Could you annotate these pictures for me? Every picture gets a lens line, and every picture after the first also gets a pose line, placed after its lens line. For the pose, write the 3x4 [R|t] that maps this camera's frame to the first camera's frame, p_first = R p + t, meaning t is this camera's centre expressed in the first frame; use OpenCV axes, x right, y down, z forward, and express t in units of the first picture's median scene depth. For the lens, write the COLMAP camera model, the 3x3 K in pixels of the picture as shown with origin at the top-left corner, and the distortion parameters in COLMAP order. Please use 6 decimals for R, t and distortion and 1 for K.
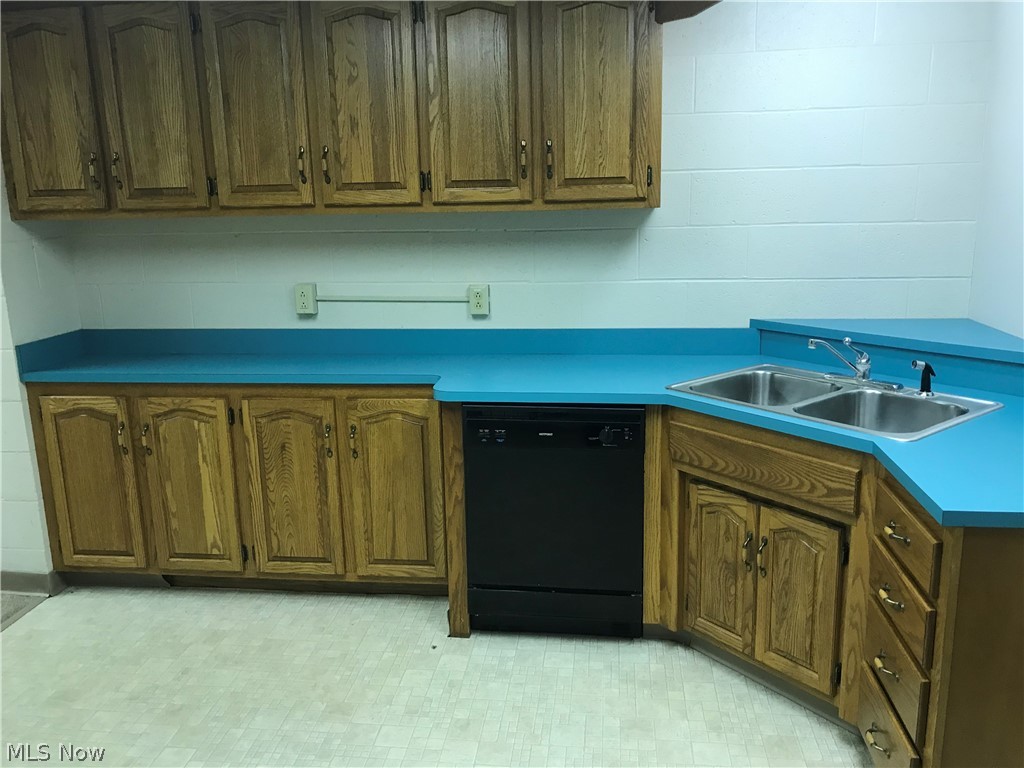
lens RADIAL K [[845.3, 0, 504.2], [0, 845.3, 380.9], [0, 0, 1]] dist [0.048343, 0.007109]
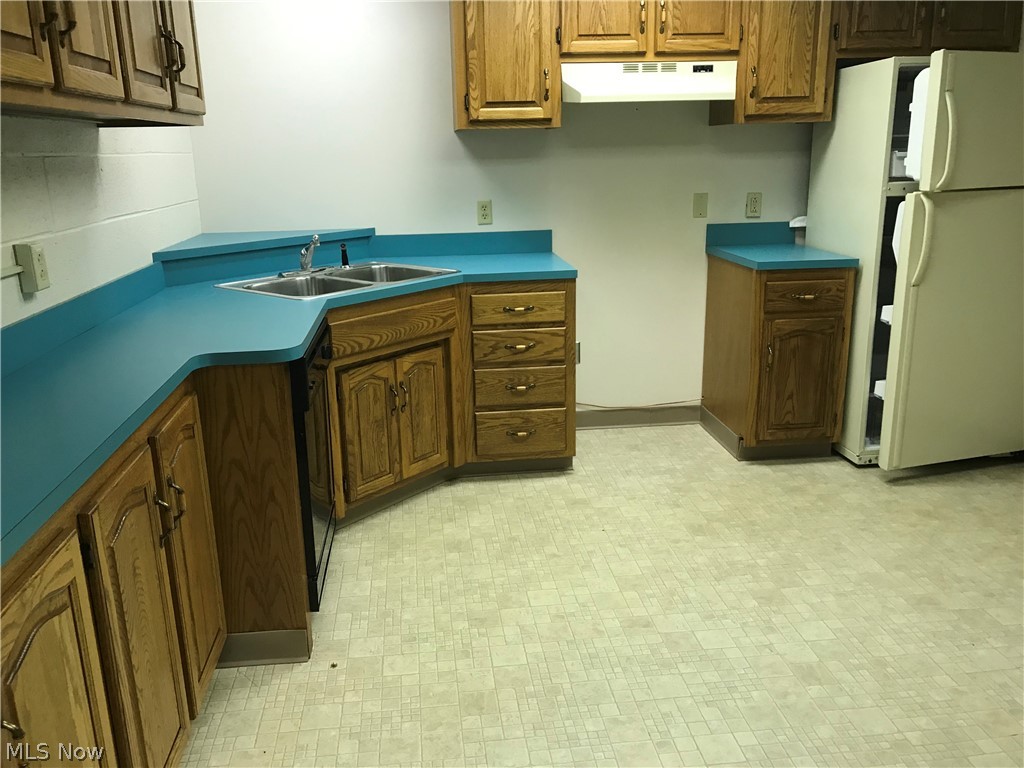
lens RADIAL K [[845.3, 0, 504.2], [0, 845.3, 380.9], [0, 0, 1]] dist [0.048343, 0.007109]
pose [[-0.222848, -0.232968, 0.946607, -0.944705], [0.244598, 0.926601, 0.285627, -0.147875], [-0.943669, 0.295190, -0.149507, 1.023753]]
